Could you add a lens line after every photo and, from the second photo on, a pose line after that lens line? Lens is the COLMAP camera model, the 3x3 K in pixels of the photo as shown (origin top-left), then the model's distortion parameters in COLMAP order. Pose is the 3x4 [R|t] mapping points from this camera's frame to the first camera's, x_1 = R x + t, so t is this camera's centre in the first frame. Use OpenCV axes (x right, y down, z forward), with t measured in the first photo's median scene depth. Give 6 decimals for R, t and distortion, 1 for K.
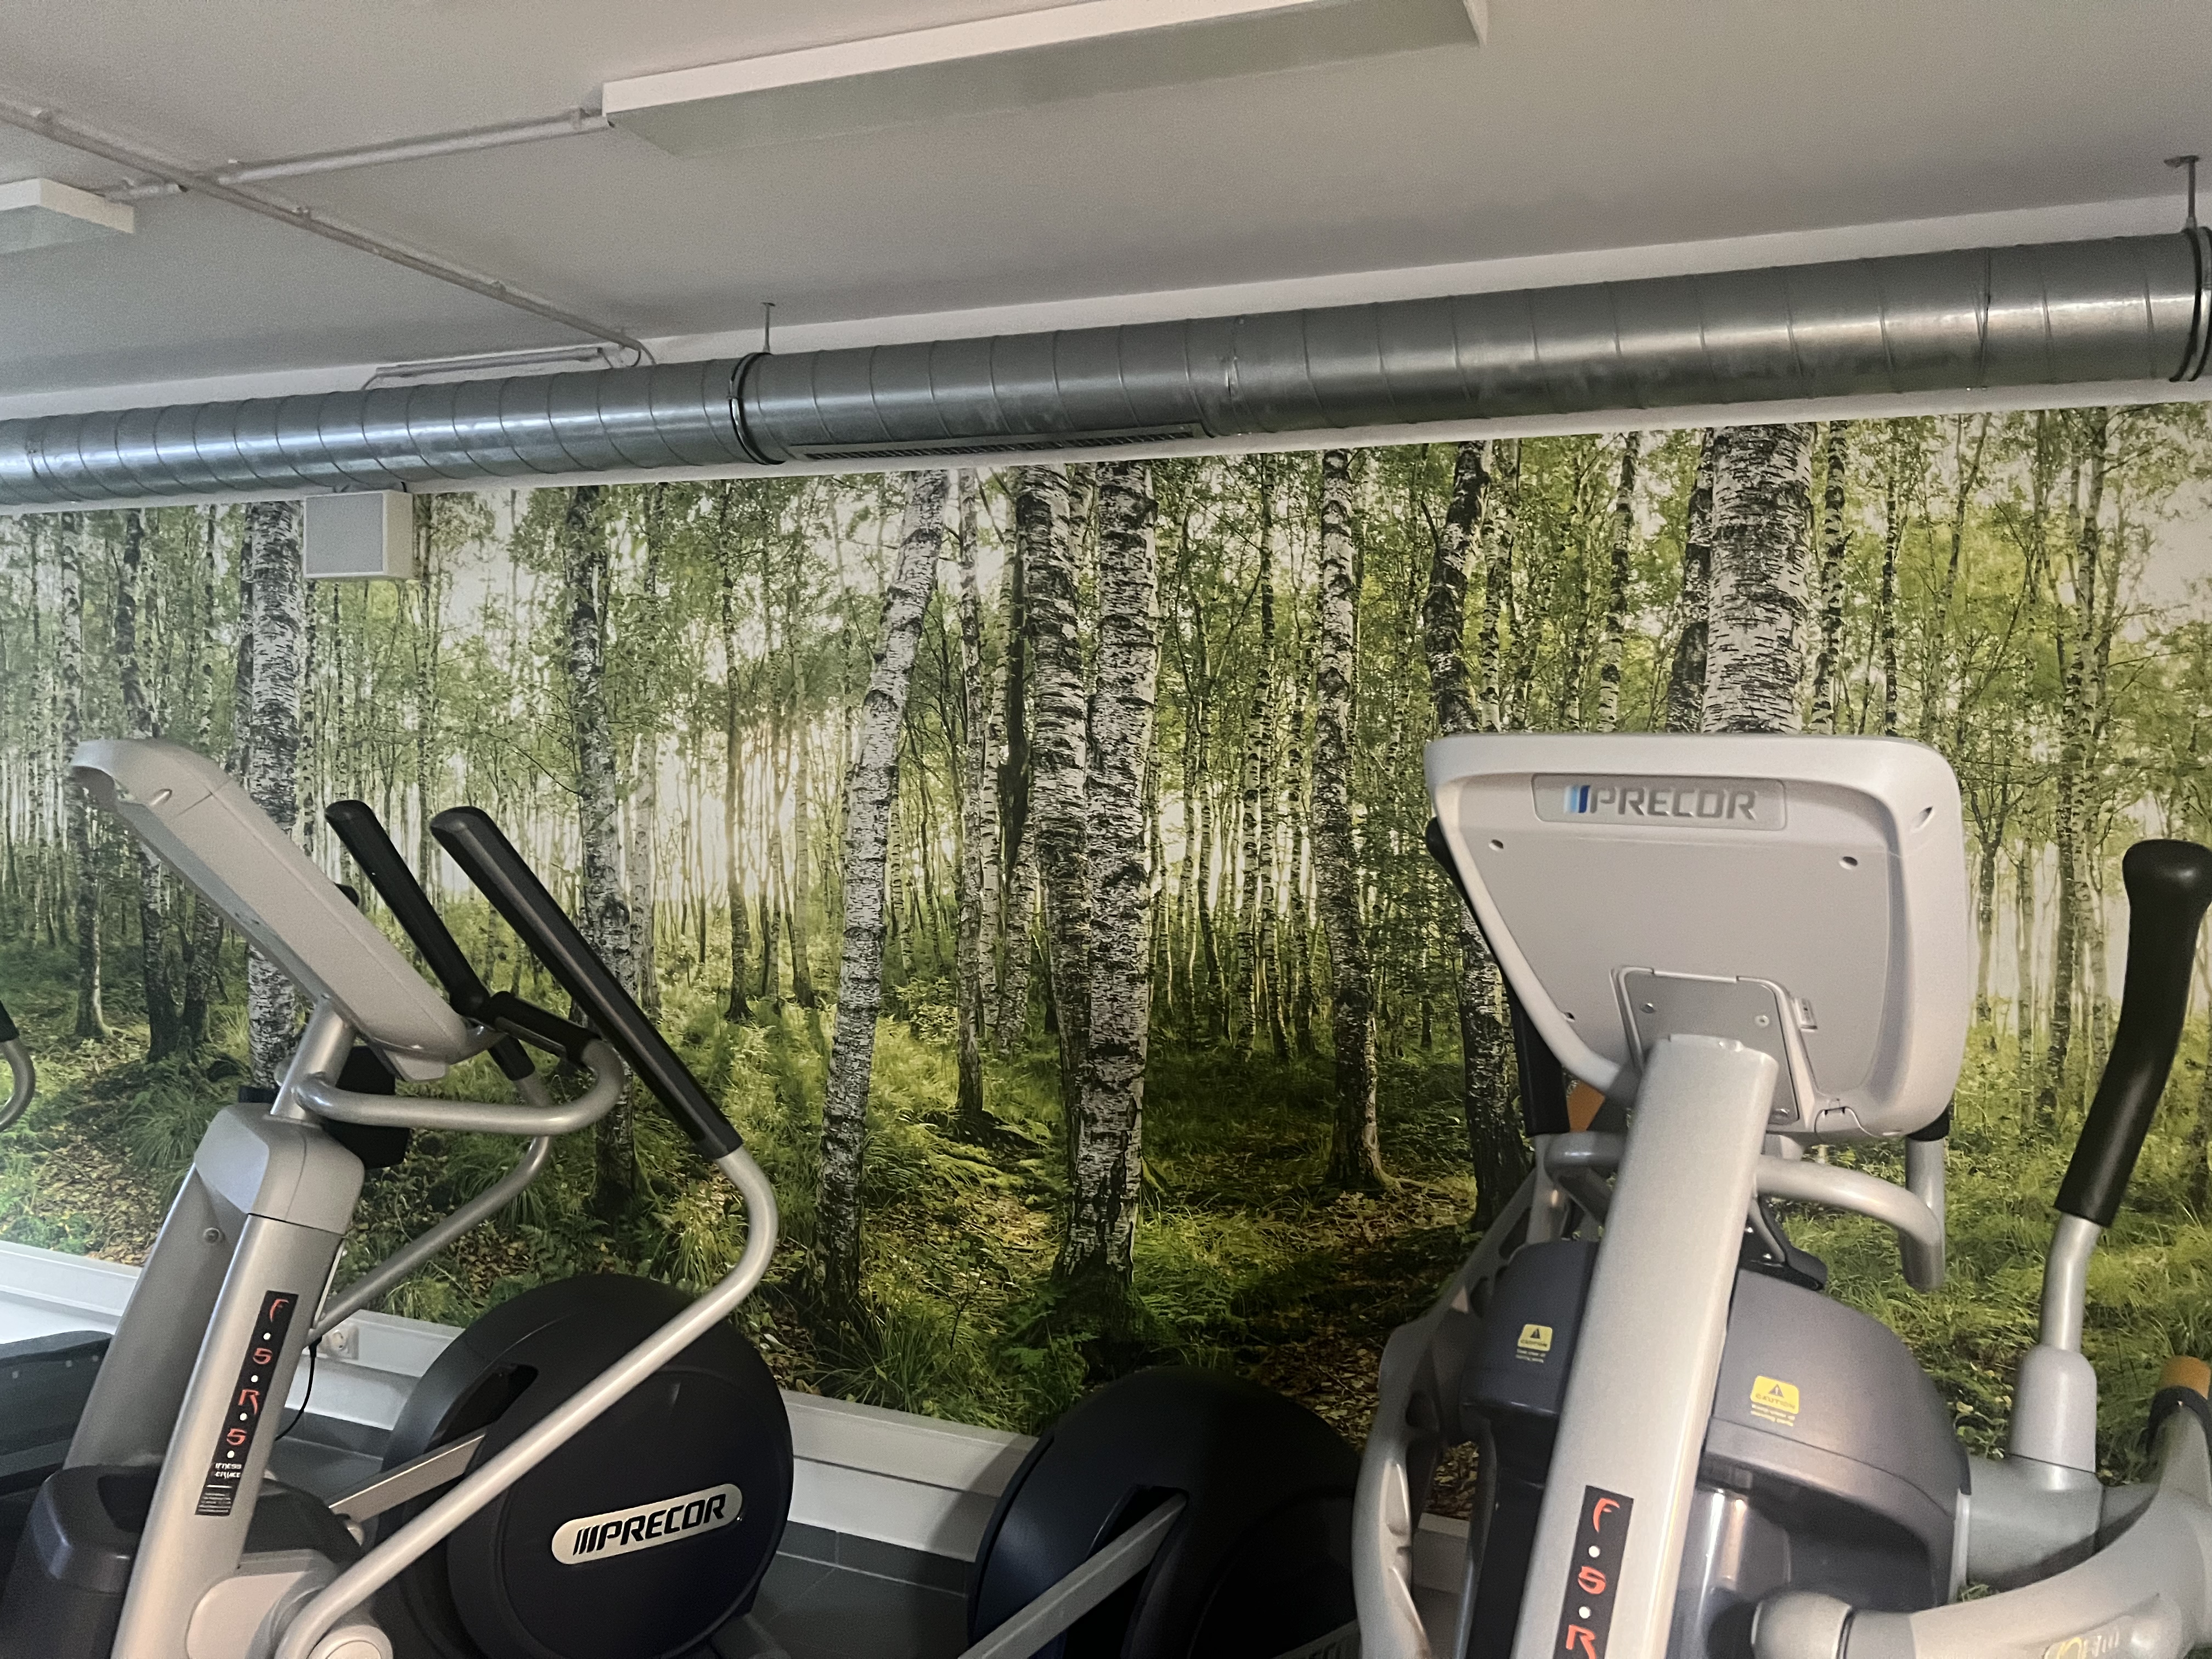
lens RADIAL K [[1671.7, 0, 1104.3], [0, 1671.7, 821.1], [0, 0, 1]] dist [0.025684, -0.026816]
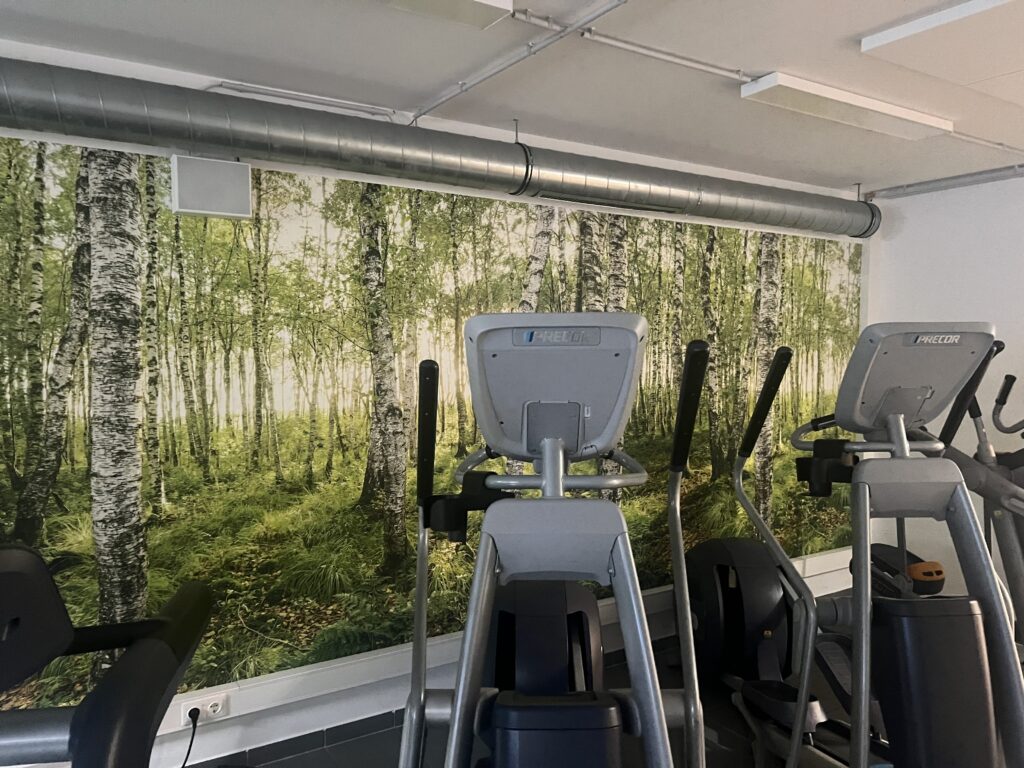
lens RADIAL K [[773.9, 0, 518.0], [0, 773.9, 359.1], [0, 0, 1]] dist [0.025684, -0.026816]
pose [[0.573215, -0.044495, 0.818196, -0.940399], [0.023264, 0.999006, 0.038029, -0.036960], [-0.819075, -0.002764, 0.573680, 0.388195]]
